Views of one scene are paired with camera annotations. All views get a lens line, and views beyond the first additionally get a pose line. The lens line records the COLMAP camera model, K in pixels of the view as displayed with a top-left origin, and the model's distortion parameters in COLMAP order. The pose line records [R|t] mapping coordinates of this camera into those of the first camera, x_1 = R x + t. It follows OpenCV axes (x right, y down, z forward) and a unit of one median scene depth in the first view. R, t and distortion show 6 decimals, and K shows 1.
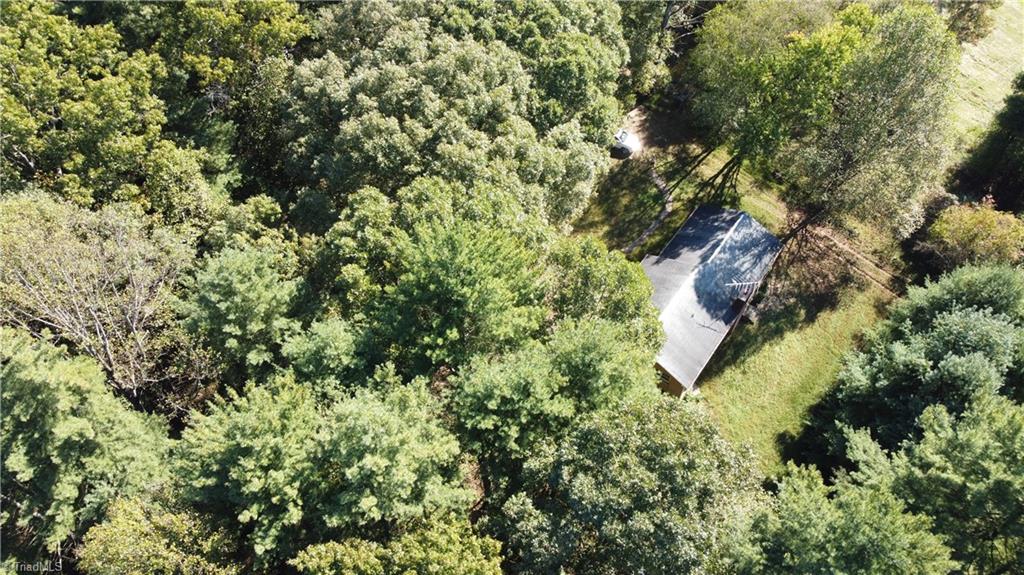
lens RADIAL K [[769.6, 0, 504.9], [0, 769.6, 292.4], [0, 0, 1]] dist [0.003778, -0.010152]
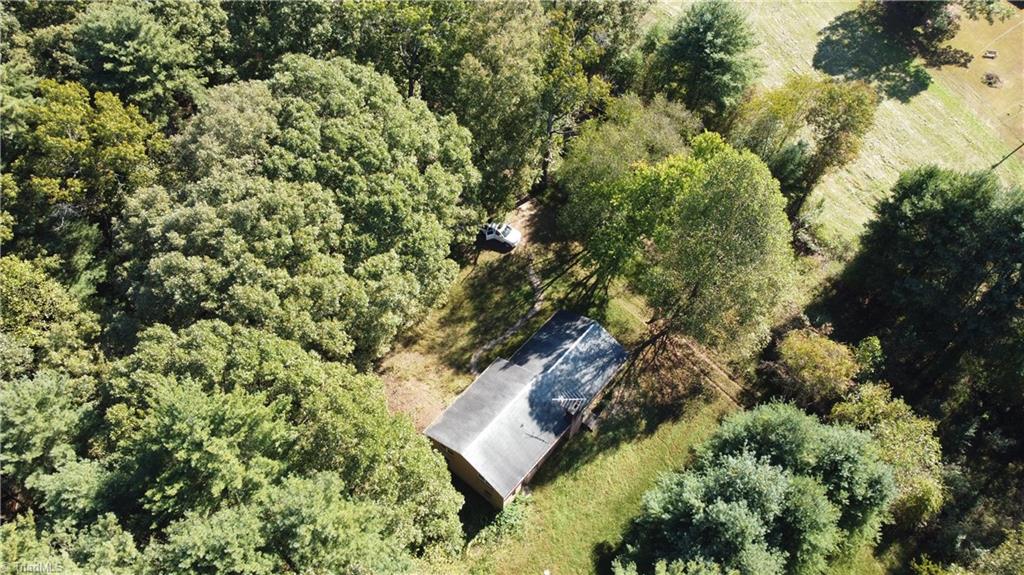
lens RADIAL K [[769.6, 0, 507.1], [0, 769.6, 294.1], [0, 0, 1]] dist [0.003778, -0.010152]
pose [[0.997133, 0.062170, -0.043137, 0.257803], [-0.062180, 0.998064, 0.001132, -0.150336], [0.043124, 0.001553, 0.999069, -0.056727]]
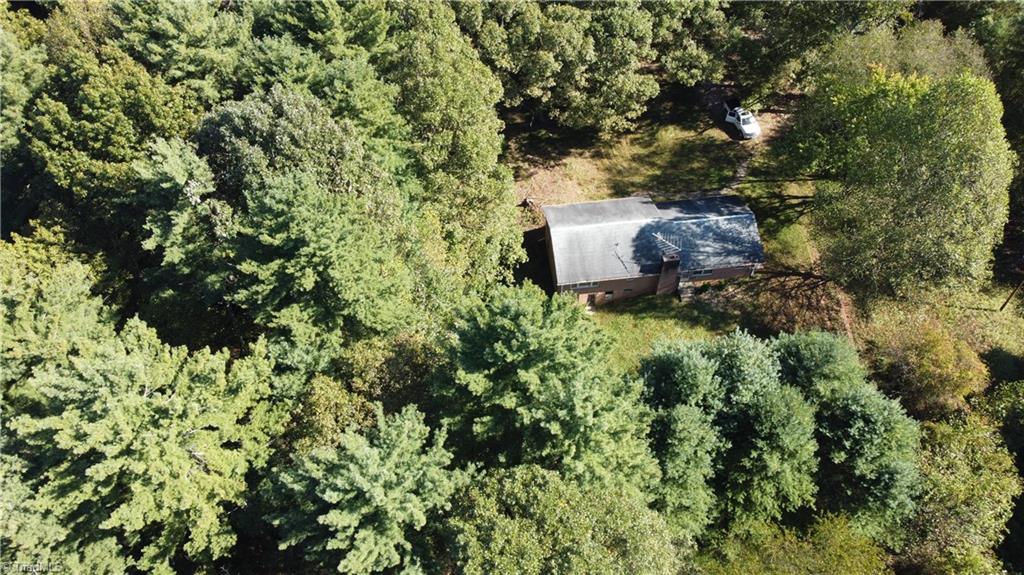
lens RADIAL K [[769.6, 0, 514.1], [0, 769.6, 292.5], [0, 0, 1]] dist [0.003778, -0.010152]
pose [[0.684696, 0.572580, -0.450936, 0.670182], [-0.573160, 0.805198, 0.152127, 0.003477], [0.450198, 0.154298, 0.879497, -0.004309]]
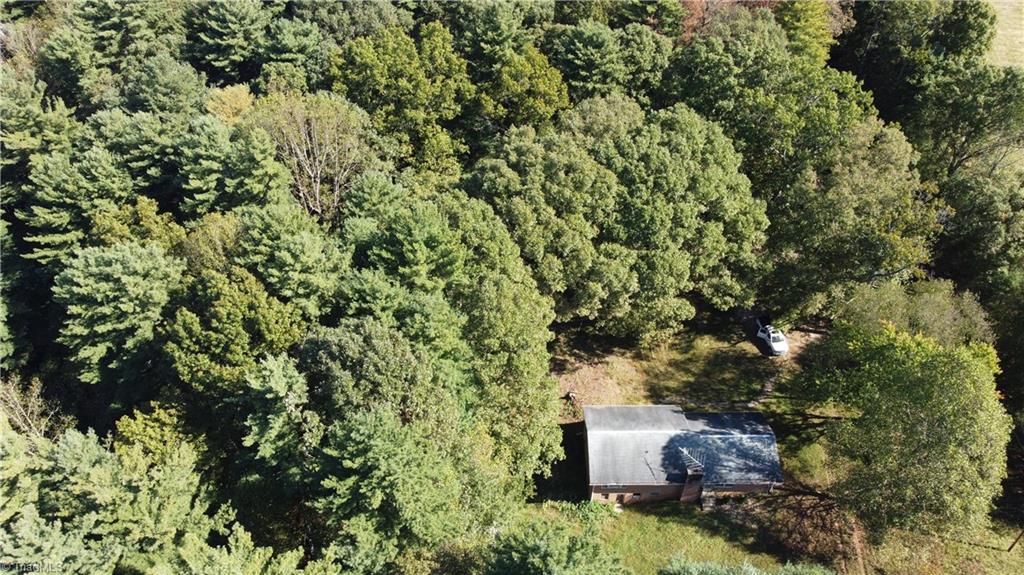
lens RADIAL K [[769.6, 0, 513.7], [0, 769.6, 291.5], [0, 0, 1]] dist [0.003778, -0.010152]
pose [[0.599130, 0.551134, -0.580771, 0.675513], [-0.639352, 0.765962, 0.067311, -0.107480], [0.481946, 0.330989, 0.811280, -0.148242]]
